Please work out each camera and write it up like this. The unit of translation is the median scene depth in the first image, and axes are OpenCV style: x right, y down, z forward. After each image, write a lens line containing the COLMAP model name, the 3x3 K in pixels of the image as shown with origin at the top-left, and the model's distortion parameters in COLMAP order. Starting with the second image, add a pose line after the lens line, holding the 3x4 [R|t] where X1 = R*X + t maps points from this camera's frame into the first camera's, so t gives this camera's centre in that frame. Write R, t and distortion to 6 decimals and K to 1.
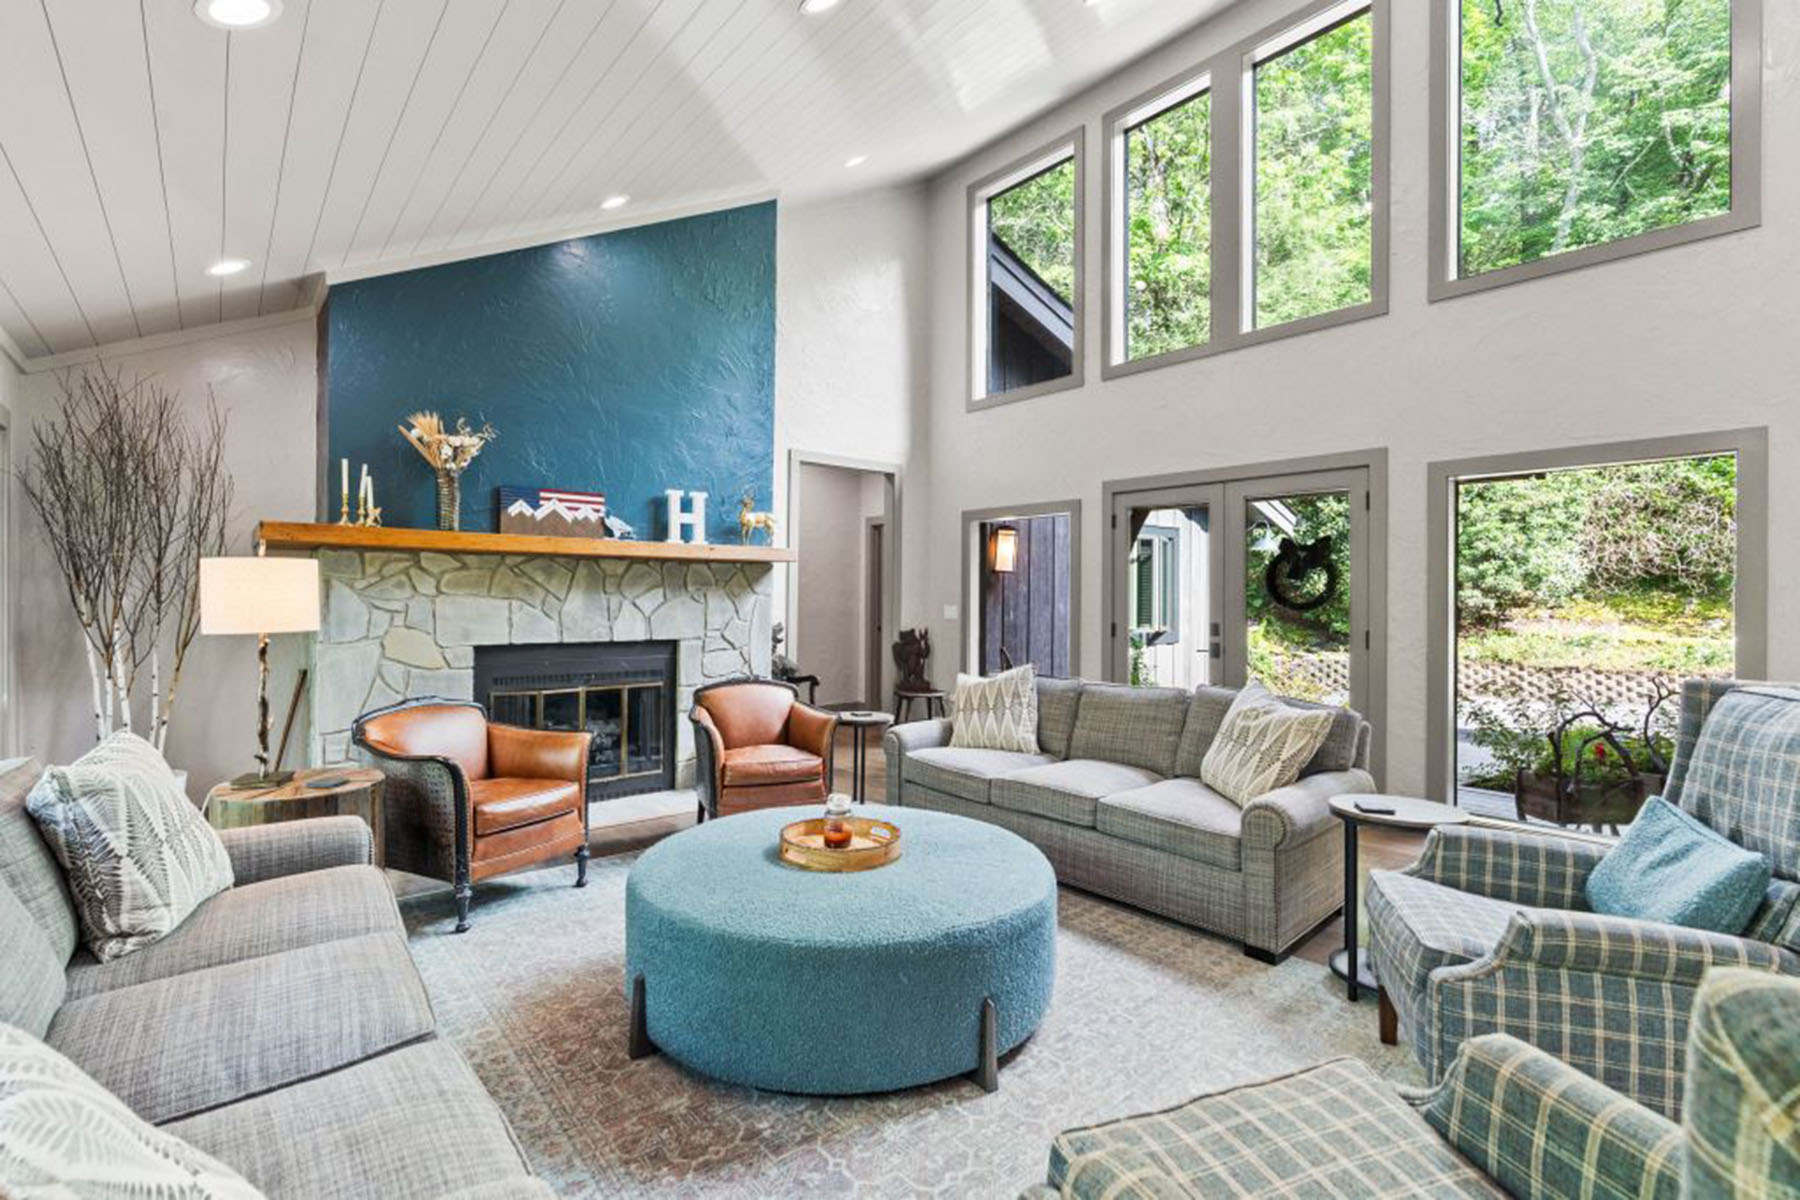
lens RADIAL K [[810.0, 0, 882.5], [0, 810.0, 600.8], [0, 0, 1]] dist [-0.011940, 0.003441]
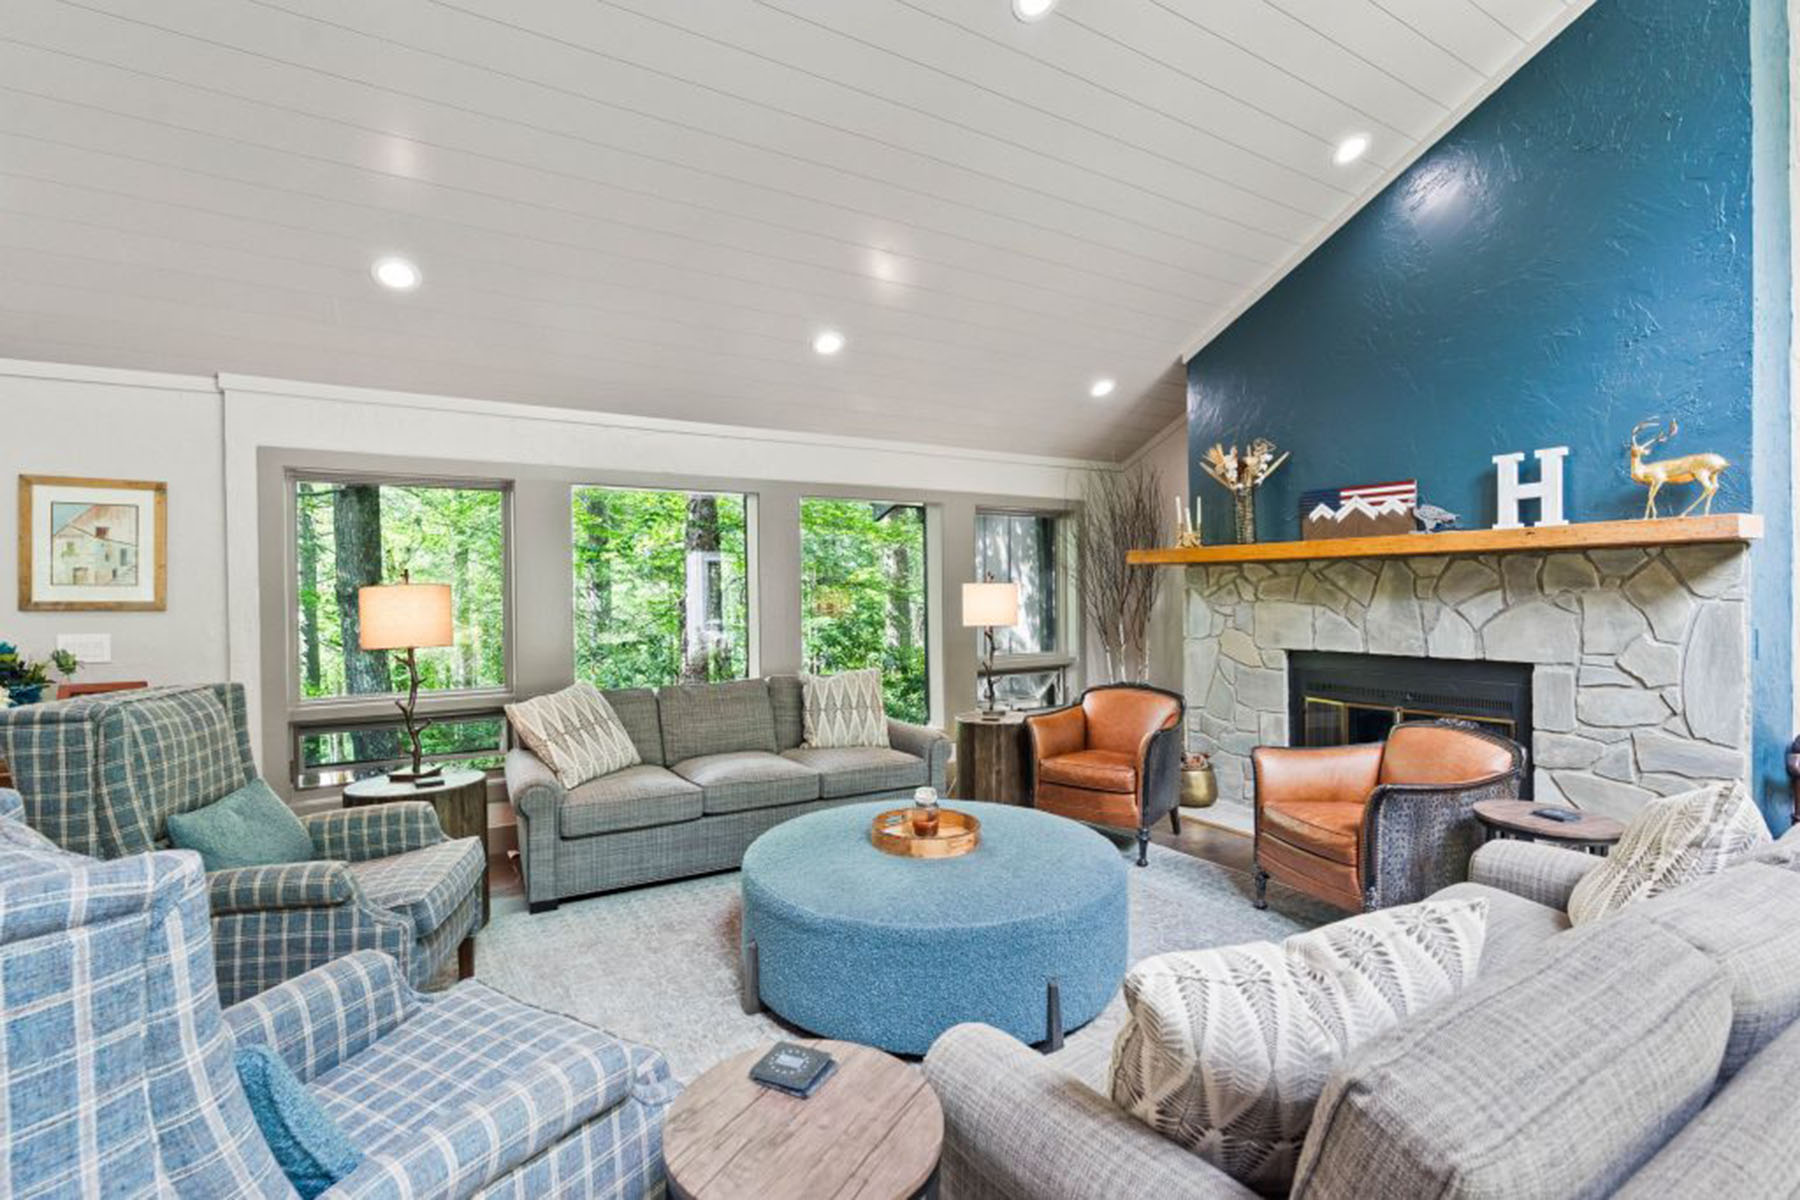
lens RADIAL K [[810.0, 0, 892.0], [0, 810.0, 599.0], [0, 0, 1]] dist [-0.011940, 0.003441]
pose [[-0.138649, 0.000546, -0.990341, 0.626218], [0.003477, 0.999994, 0.000065, -0.012073], [0.990335, -0.003435, -0.138650, 0.658469]]
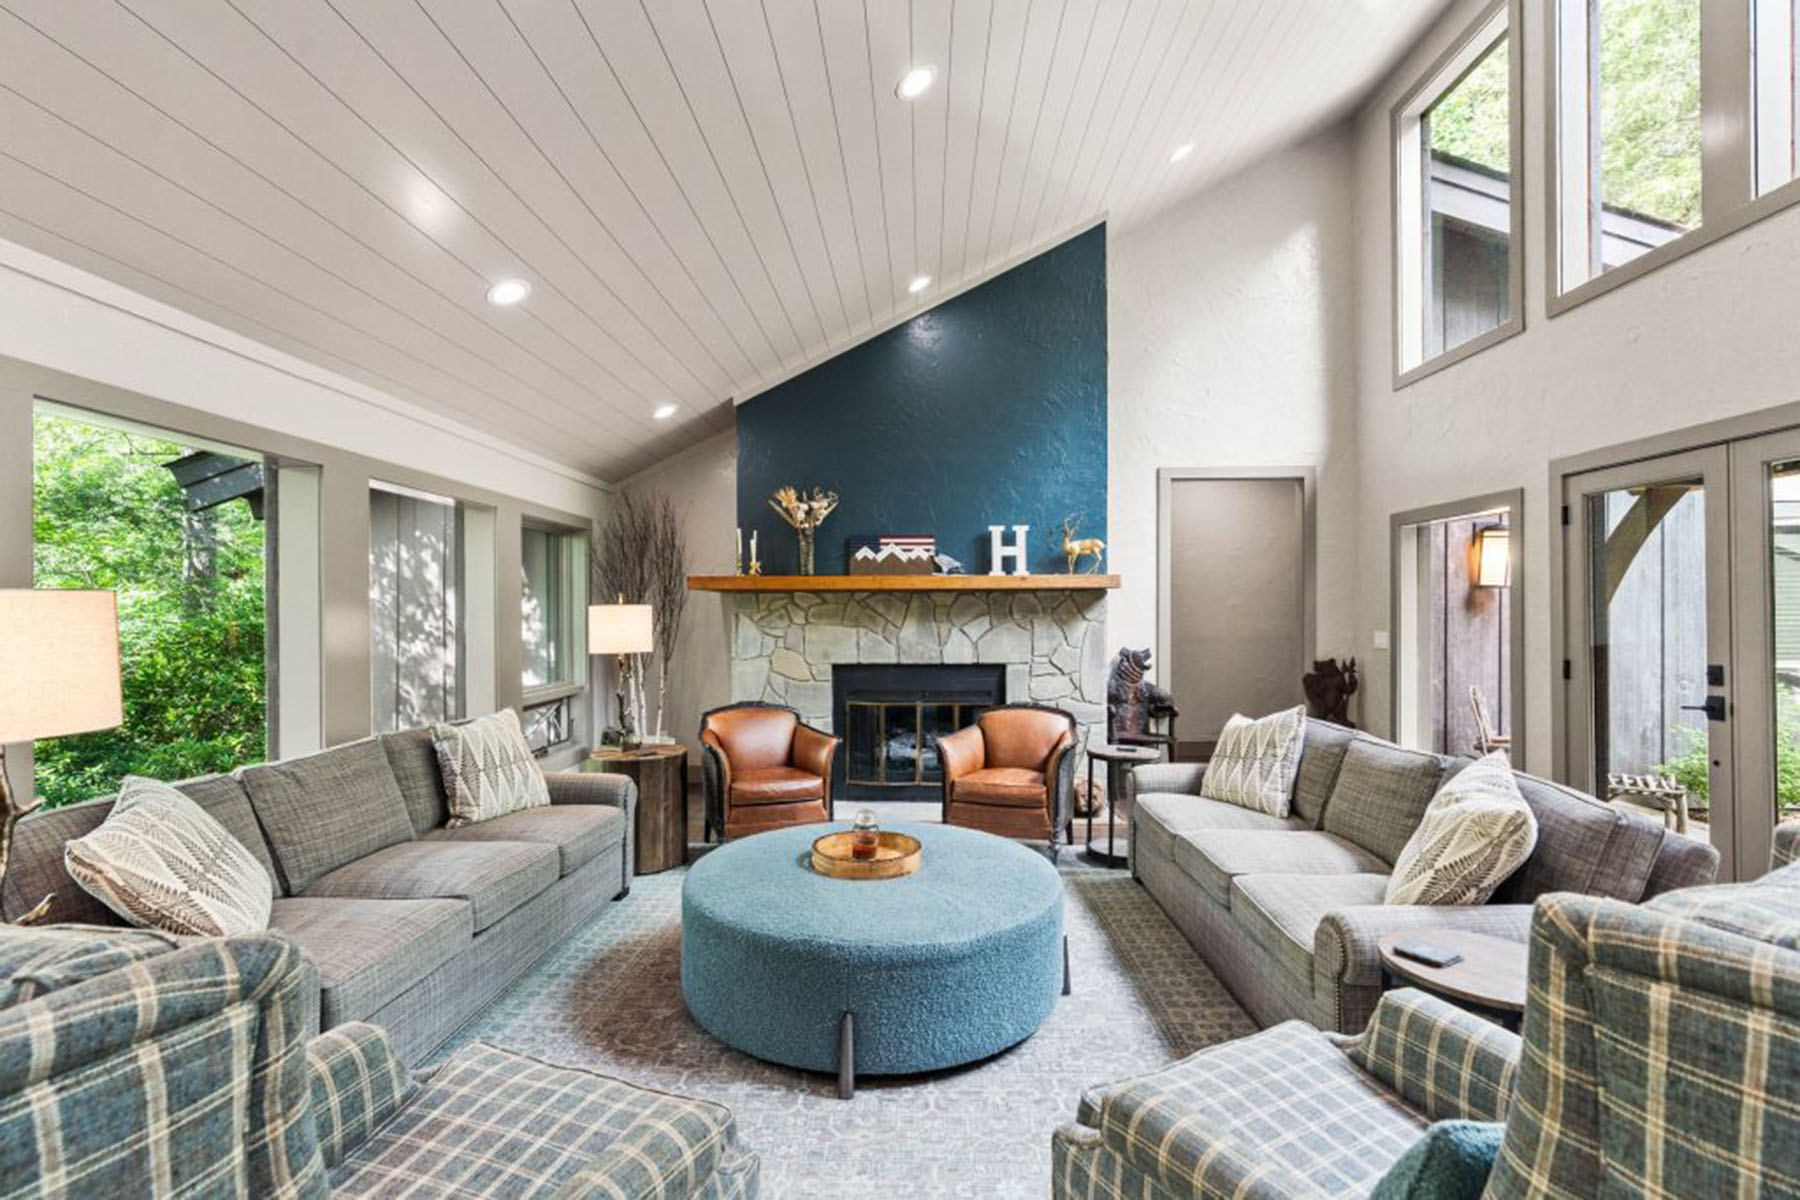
lens RADIAL K [[810.0, 0, 886.1], [0, 810.0, 614.5], [0, 0, 1]] dist [-0.011940, 0.003441]
pose [[0.741638, -0.008094, -0.670751, 0.426370], [0.005300, 0.999967, -0.006208, -0.014368], [0.670779, 0.001049, 0.741656, 0.113883]]
